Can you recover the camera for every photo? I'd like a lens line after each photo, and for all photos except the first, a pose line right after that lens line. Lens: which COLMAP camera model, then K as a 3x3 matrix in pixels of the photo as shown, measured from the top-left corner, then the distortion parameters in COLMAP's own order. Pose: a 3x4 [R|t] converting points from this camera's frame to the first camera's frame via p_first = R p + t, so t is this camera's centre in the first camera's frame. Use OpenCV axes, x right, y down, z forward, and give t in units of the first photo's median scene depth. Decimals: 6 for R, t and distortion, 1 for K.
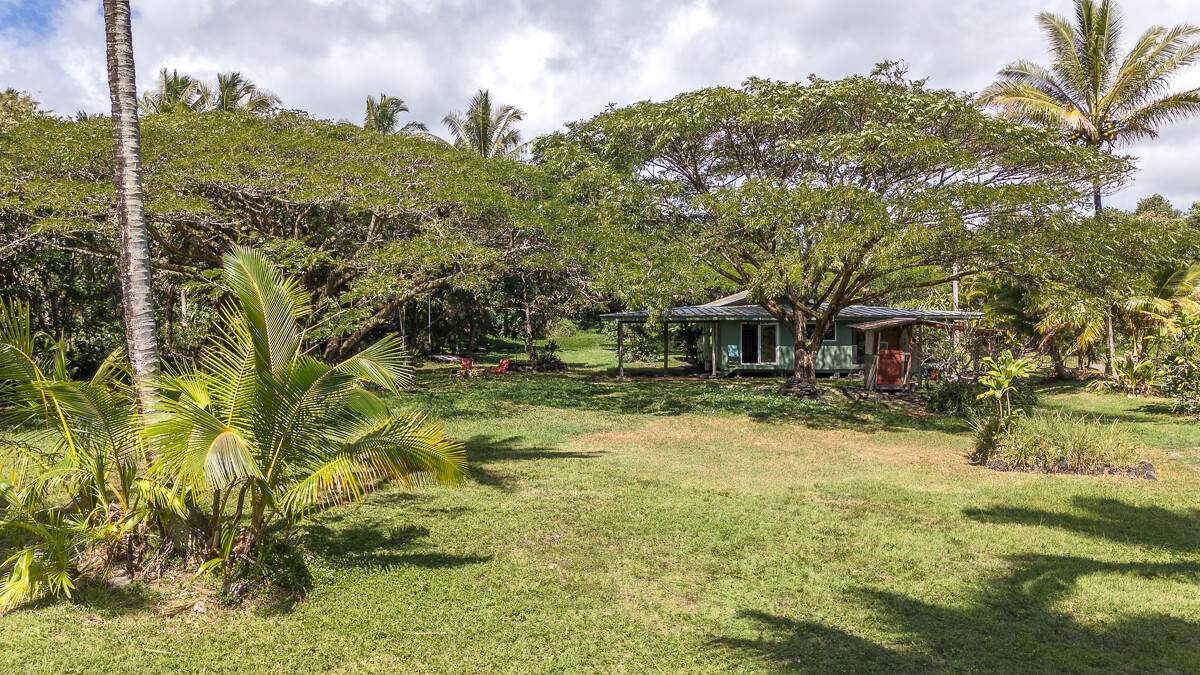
lens RADIAL K [[883.7, 0, 597.6], [0, 883.7, 336.2], [0, 0, 1]] dist [0.040636, -0.010122]
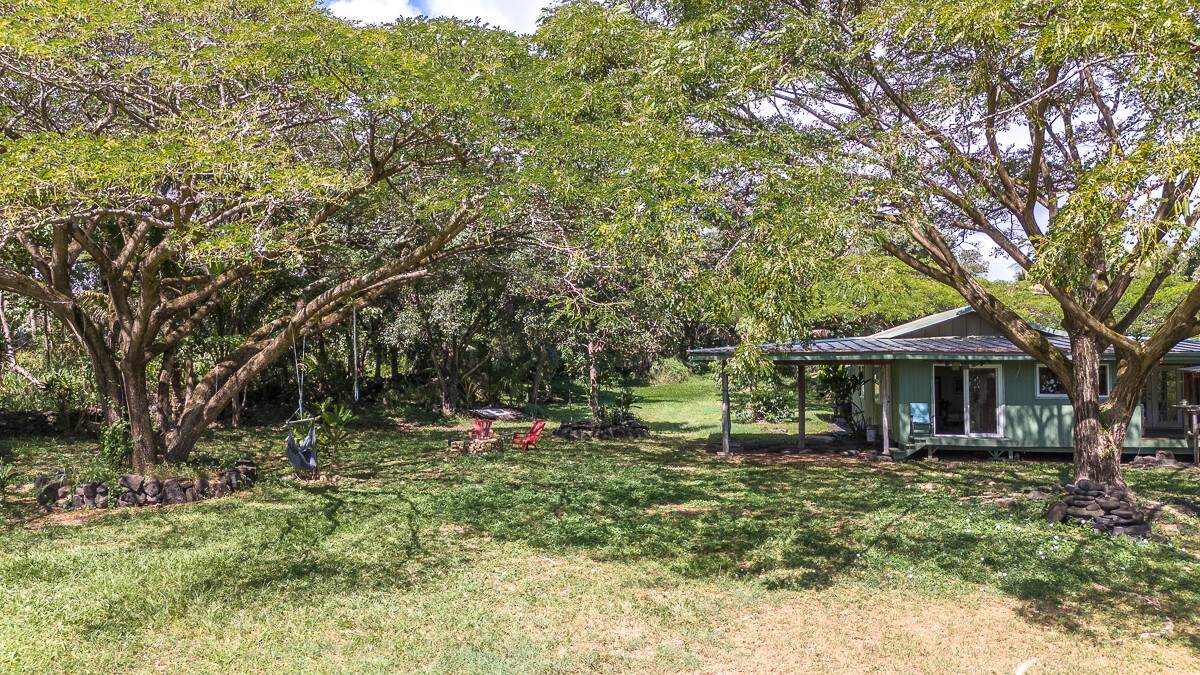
lens RADIAL K [[883.7, 0, 594.6], [0, 883.7, 333.9], [0, 0, 1]] dist [0.040636, -0.010122]
pose [[0.987372, -0.003144, -0.158390, 0.034119], [-0.005089, 0.998658, -0.051544, -0.004149], [0.158339, 0.051699, 0.986030, 0.380125]]
